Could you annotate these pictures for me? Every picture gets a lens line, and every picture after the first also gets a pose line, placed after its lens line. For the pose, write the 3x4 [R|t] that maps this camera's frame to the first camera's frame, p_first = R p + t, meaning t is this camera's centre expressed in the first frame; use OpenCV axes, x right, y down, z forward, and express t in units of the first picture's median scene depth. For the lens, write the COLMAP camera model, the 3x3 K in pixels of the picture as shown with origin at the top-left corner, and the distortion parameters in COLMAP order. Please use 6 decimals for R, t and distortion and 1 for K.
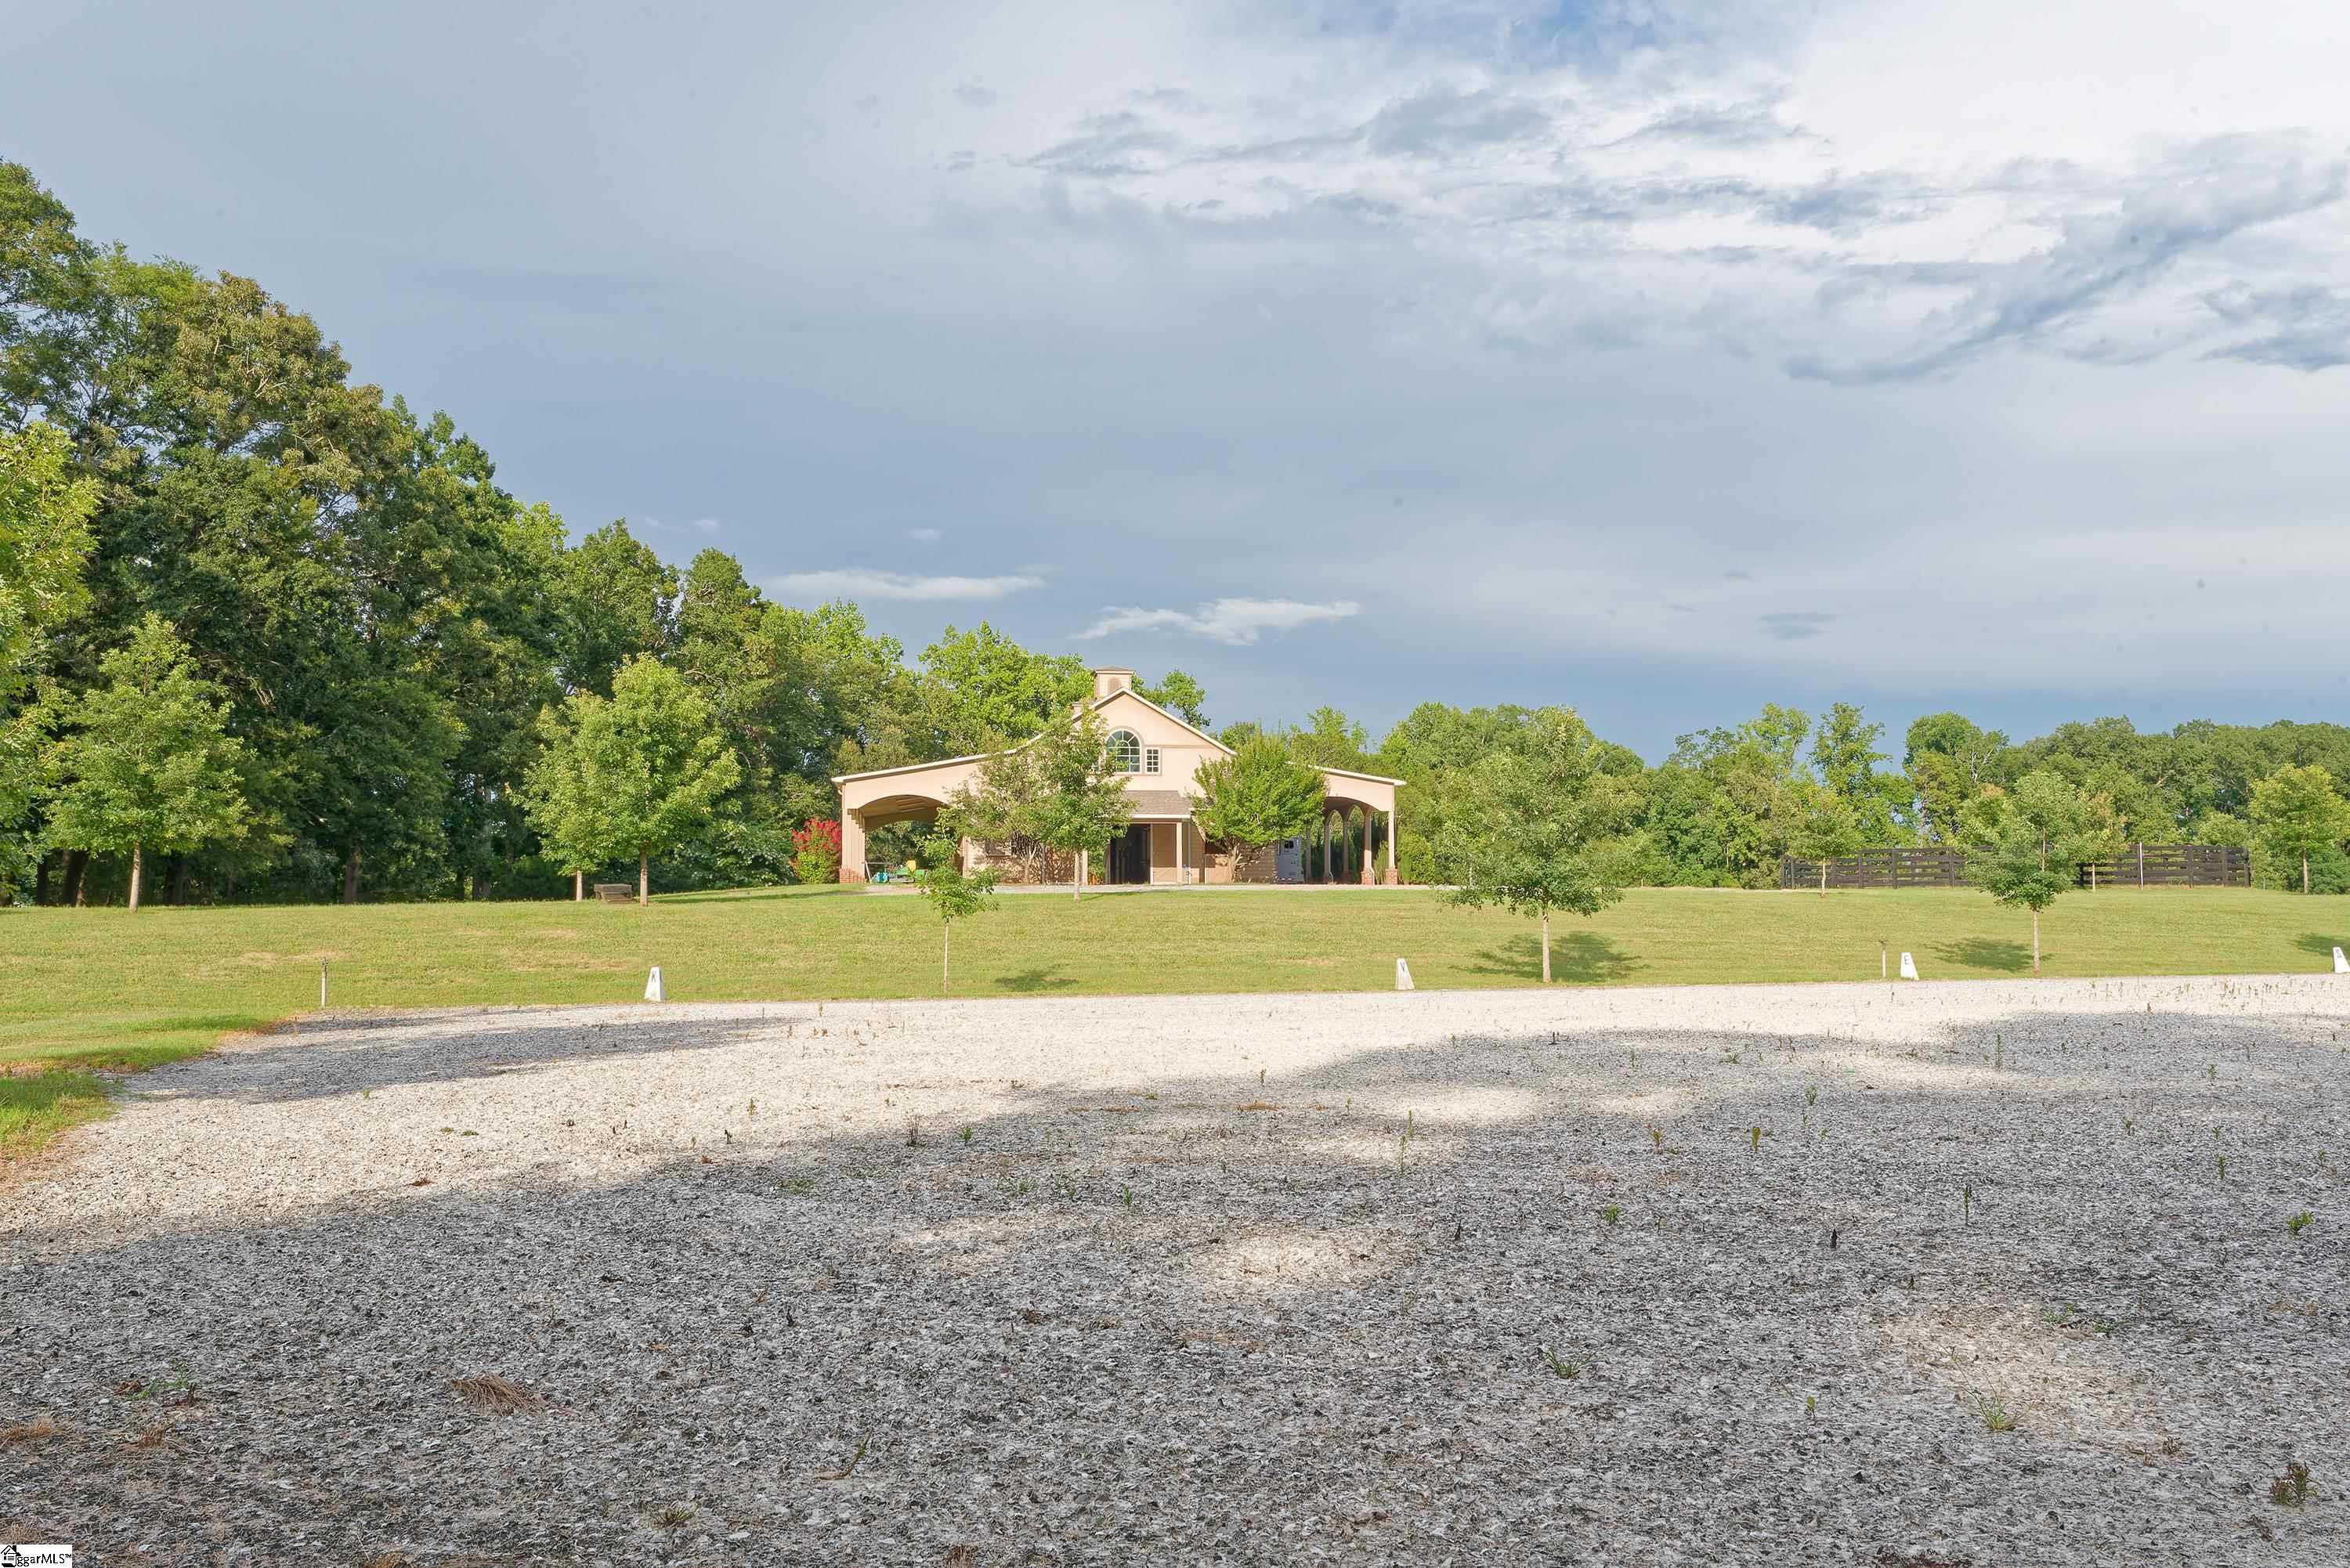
lens RADIAL K [[1963.8, 0, 1175.0], [0, 1963.8, 784.0], [0, 0, 1]] dist [0.000043, -0.000032]
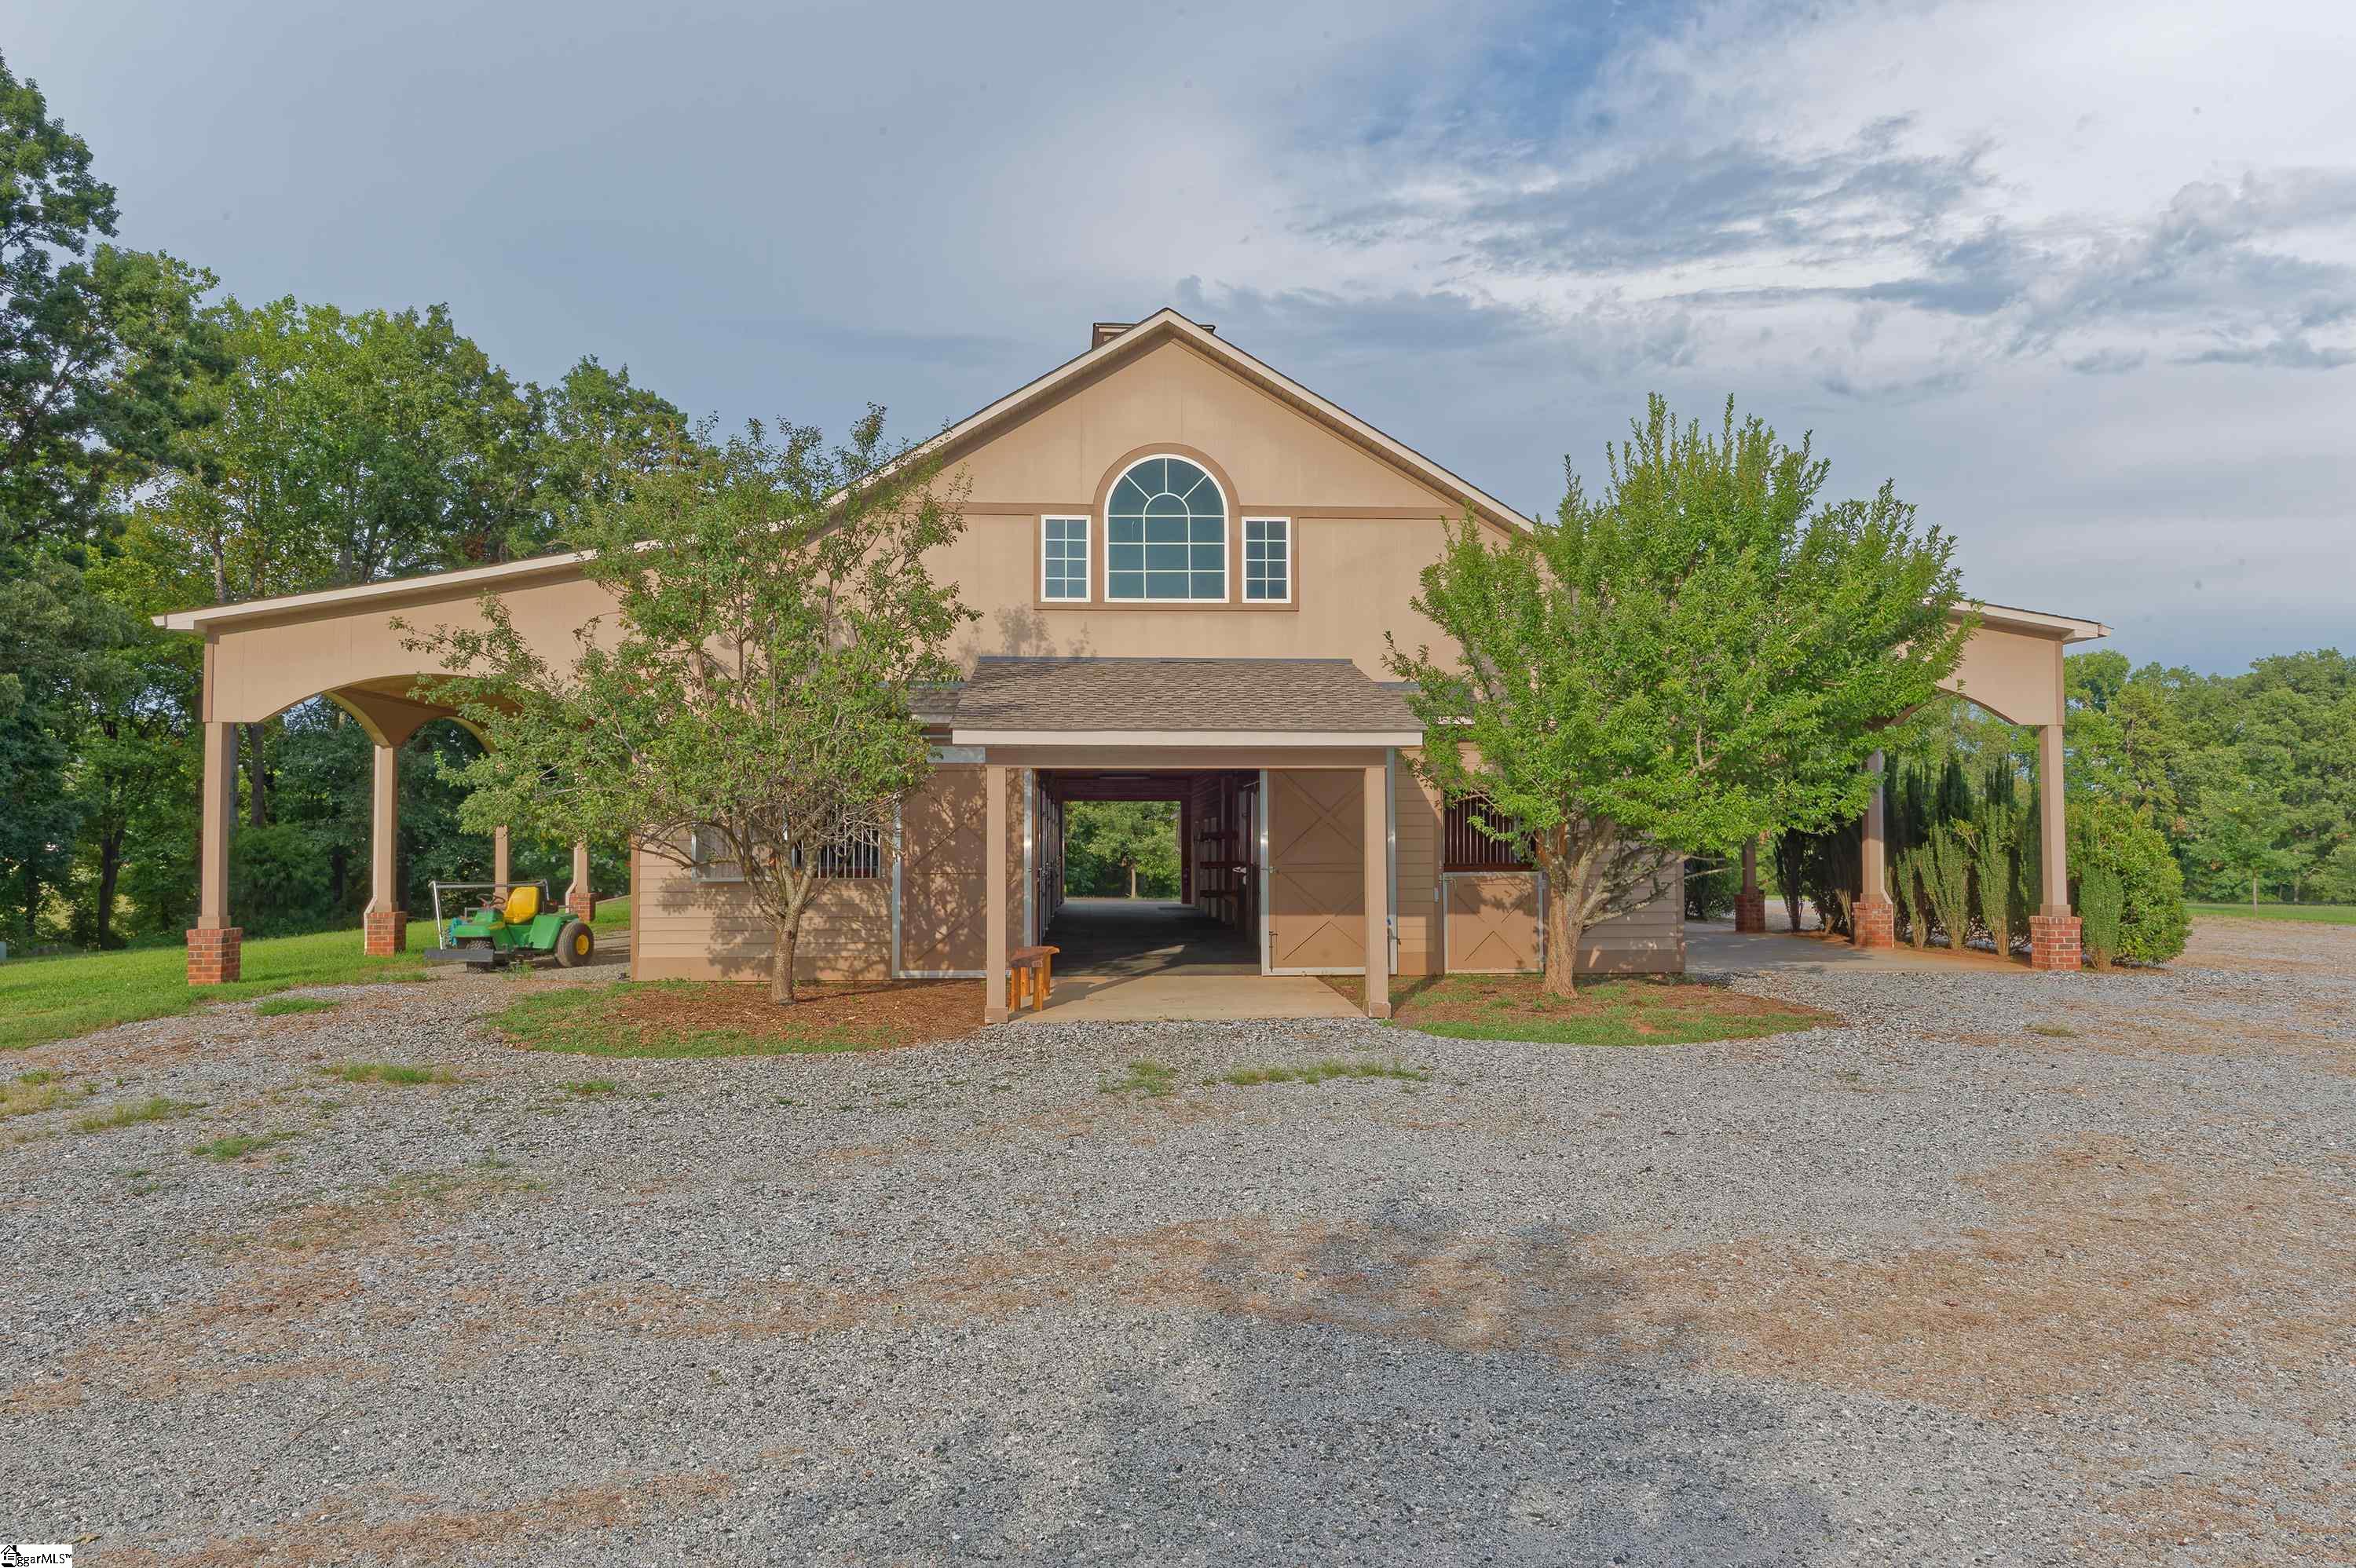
lens RADIAL K [[1562.1, 0, 1178.0], [0, 1562.1, 784.0], [0, 0, 1]] dist [0.000433, 0.000039]
pose [[0.998147, -0.002183, -0.060809, -0.010453], [0.003968, 0.999564, 0.029252, 0.015234], [0.060719, -0.029439, 0.997721, 0.762461]]
